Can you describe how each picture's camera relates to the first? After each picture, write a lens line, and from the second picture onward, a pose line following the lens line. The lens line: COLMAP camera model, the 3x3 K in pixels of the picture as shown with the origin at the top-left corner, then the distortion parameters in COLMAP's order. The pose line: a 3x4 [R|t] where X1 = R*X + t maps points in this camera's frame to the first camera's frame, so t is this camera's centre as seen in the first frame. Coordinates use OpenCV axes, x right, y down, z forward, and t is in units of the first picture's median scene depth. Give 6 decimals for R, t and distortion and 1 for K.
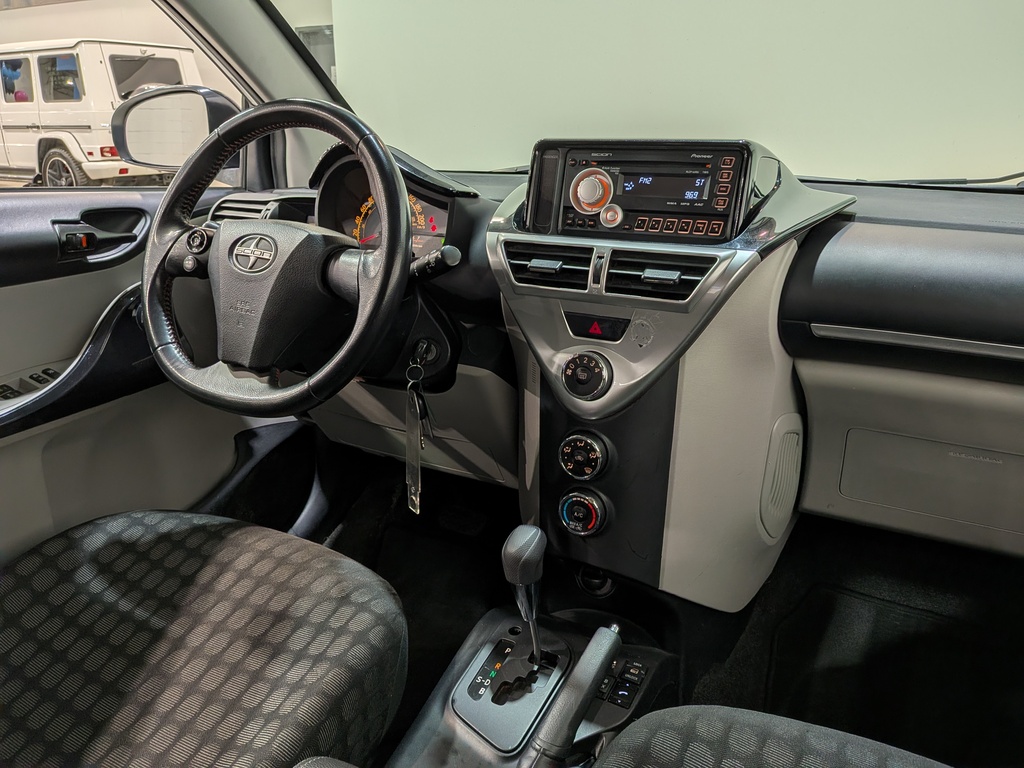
lens RADIAL K [[728.4, 0, 513.2], [0, 728.4, 379.3], [0, 0, 1]] dist [0.069596, -0.120813]
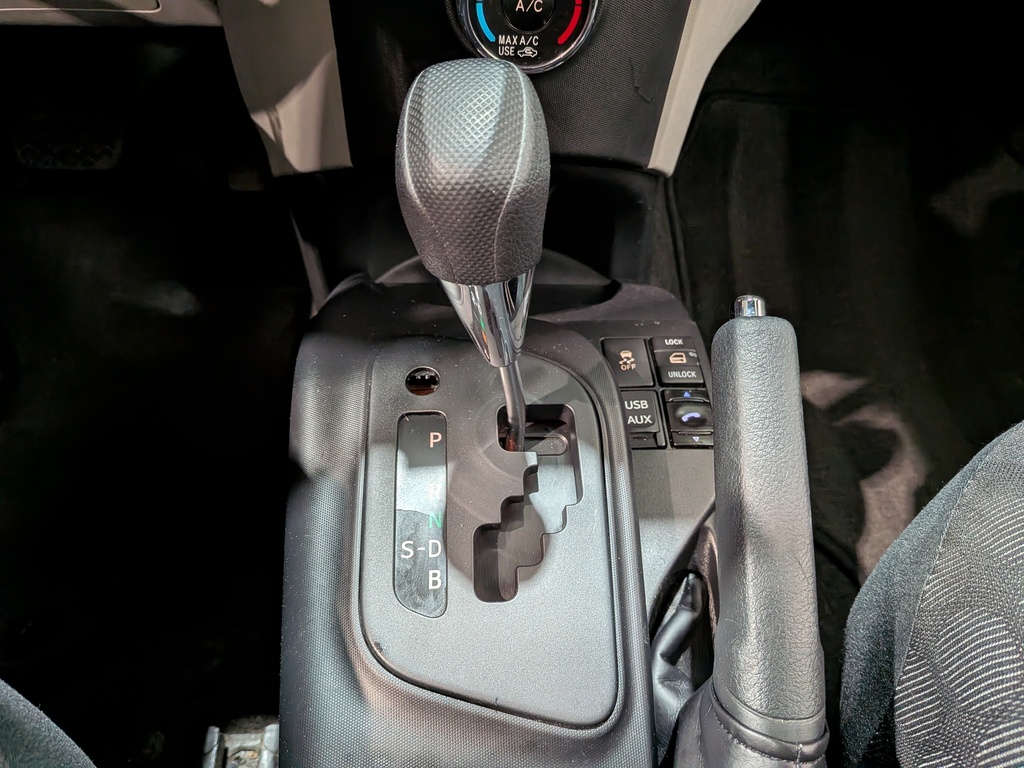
lens RADIAL K [[757.9, 0, 519.5], [0, 757.9, 388.8], [0, 0, 1]] dist [0.005657, -0.001075]
pose [[0.851425, -0.371396, 0.370326, -0.102608], [0.110481, 0.817247, 0.565598, 0.140151], [-0.512708, -0.440650, 0.736857, 0.713875]]
